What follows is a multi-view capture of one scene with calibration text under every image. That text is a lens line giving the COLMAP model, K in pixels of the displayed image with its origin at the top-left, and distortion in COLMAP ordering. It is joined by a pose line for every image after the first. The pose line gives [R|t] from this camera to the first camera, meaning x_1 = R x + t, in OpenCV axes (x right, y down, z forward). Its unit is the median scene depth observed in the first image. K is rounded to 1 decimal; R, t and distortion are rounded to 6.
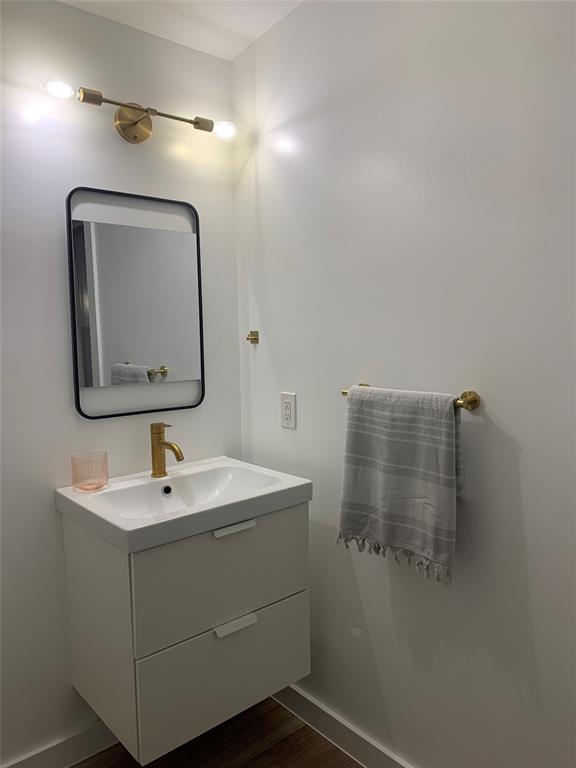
lens RADIAL K [[600.7, 0, 289.8], [0, 600.7, 390.9], [0, 0, 1]] dist [0.007909, -0.003661]
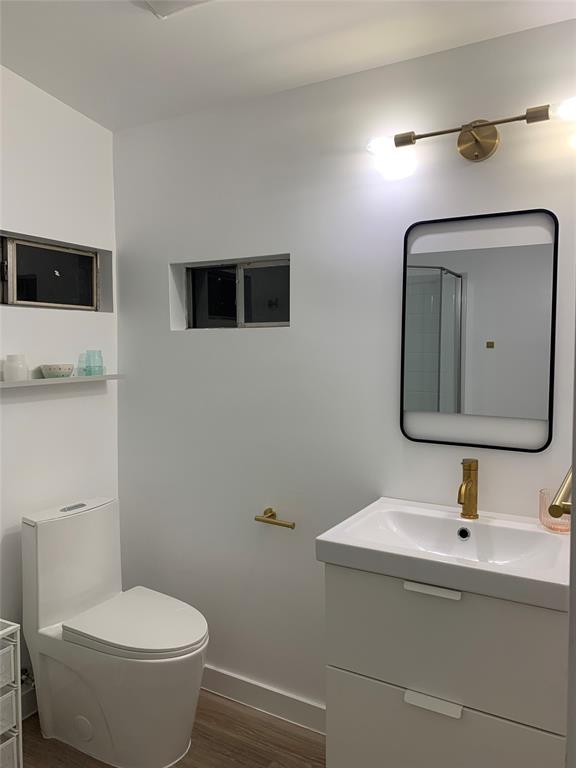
lens RADIAL K [[600.7, 0, 281.4], [0, 600.7, 380.9], [0, 0, 1]] dist [0.007909, -0.003661]
pose [[0.310741, 0.069175, -0.947974, 0.558732], [-0.105625, 0.993684, 0.037887, -0.070192], [0.944608, 0.088357, 0.316085, 0.431008]]
